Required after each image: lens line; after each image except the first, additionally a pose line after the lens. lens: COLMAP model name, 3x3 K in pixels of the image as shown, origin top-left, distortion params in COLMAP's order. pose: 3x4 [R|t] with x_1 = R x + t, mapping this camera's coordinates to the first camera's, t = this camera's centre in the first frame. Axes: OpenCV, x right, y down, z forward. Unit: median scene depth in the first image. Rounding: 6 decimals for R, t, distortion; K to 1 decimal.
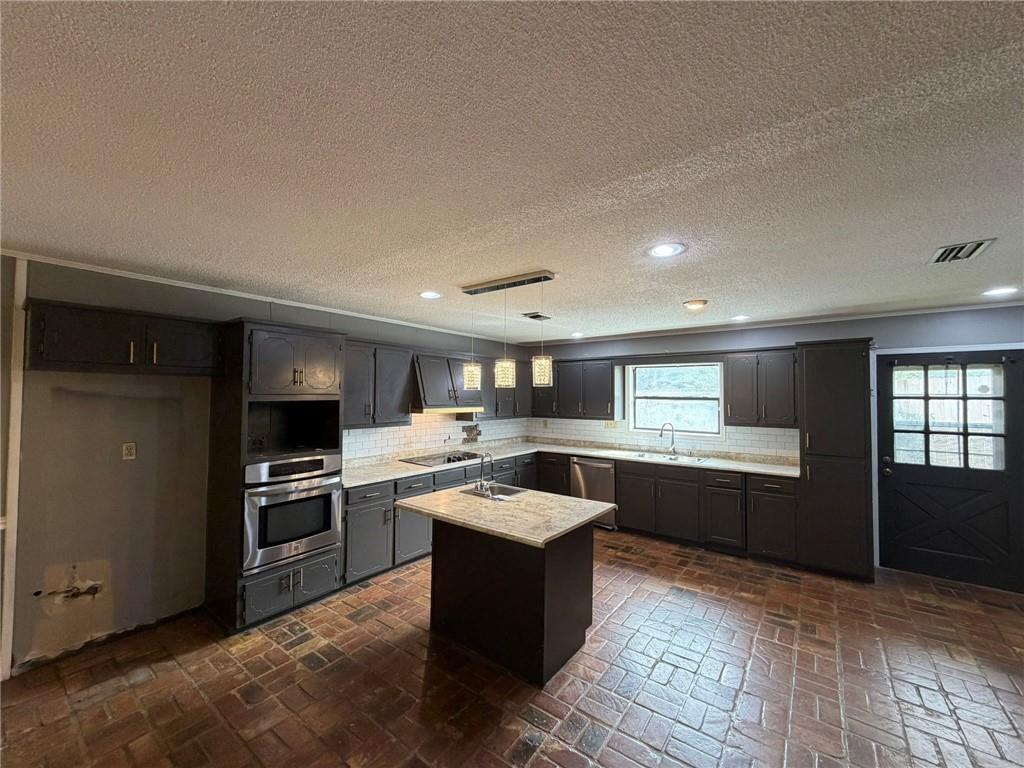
lens RADIAL K [[407.7, 0, 509.9], [0, 407.7, 384.4], [0, 0, 1]] dist [0.000656, -0.000242]
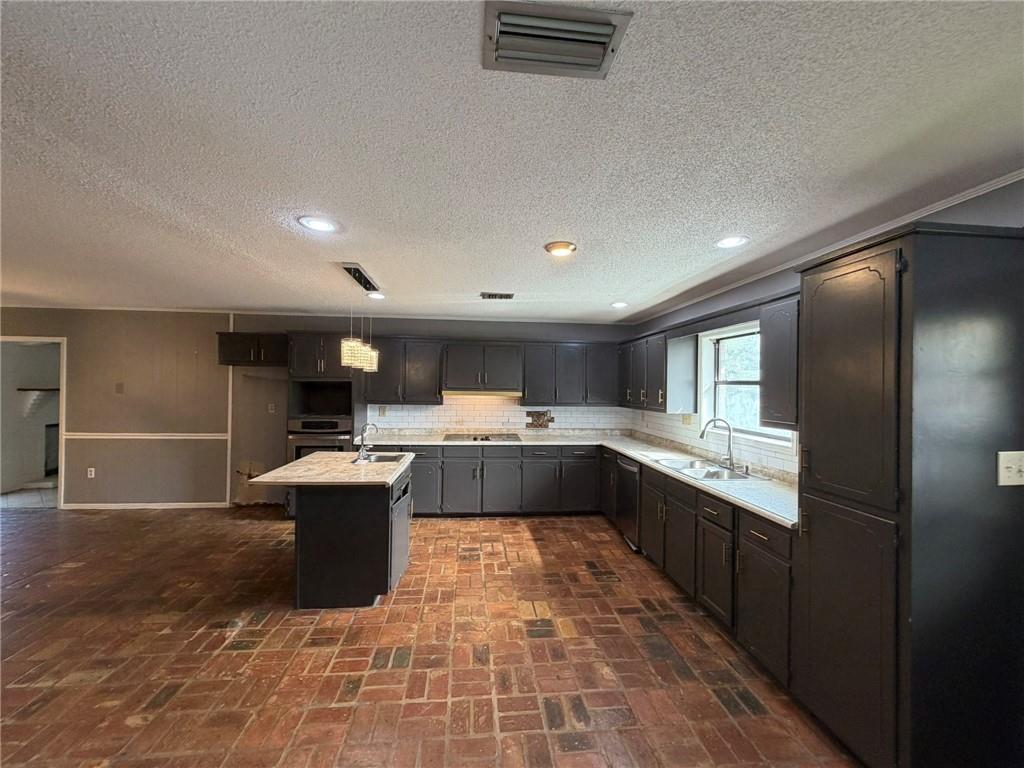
lens RADIAL K [[407.7, 0, 509.1], [0, 407.7, 384.2], [0, 0, 1]] dist [0.000656, -0.000242]
pose [[0.676381, -0.001028, -0.736551, 0.830836], [0.010992, 0.999902, 0.008699, 0.035607], [0.736470, -0.013980, 0.676326, 0.381273]]
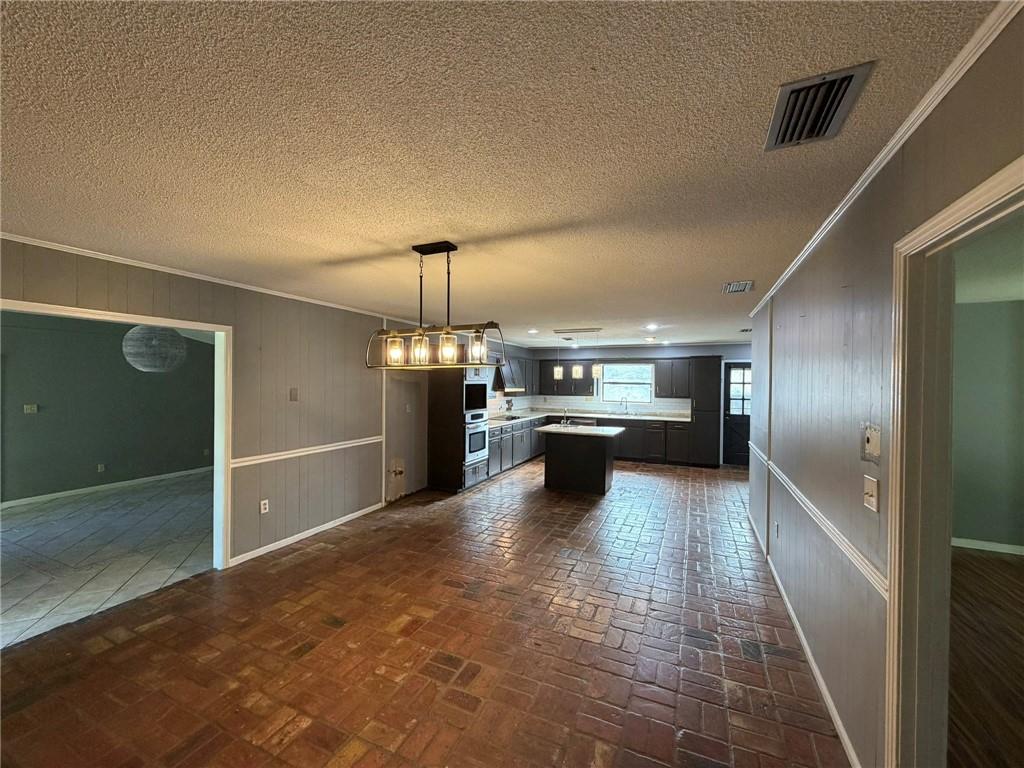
lens RADIAL K [[407.7, 0, 510.5], [0, 407.7, 383.2], [0, 0, 1]] dist [0.000656, -0.000242]
pose [[0.974986, 0.002971, 0.222245, -0.627983], [-0.010618, 0.999392, 0.033224, -0.025393], [-0.222011, -0.034753, 0.974425, -0.790593]]
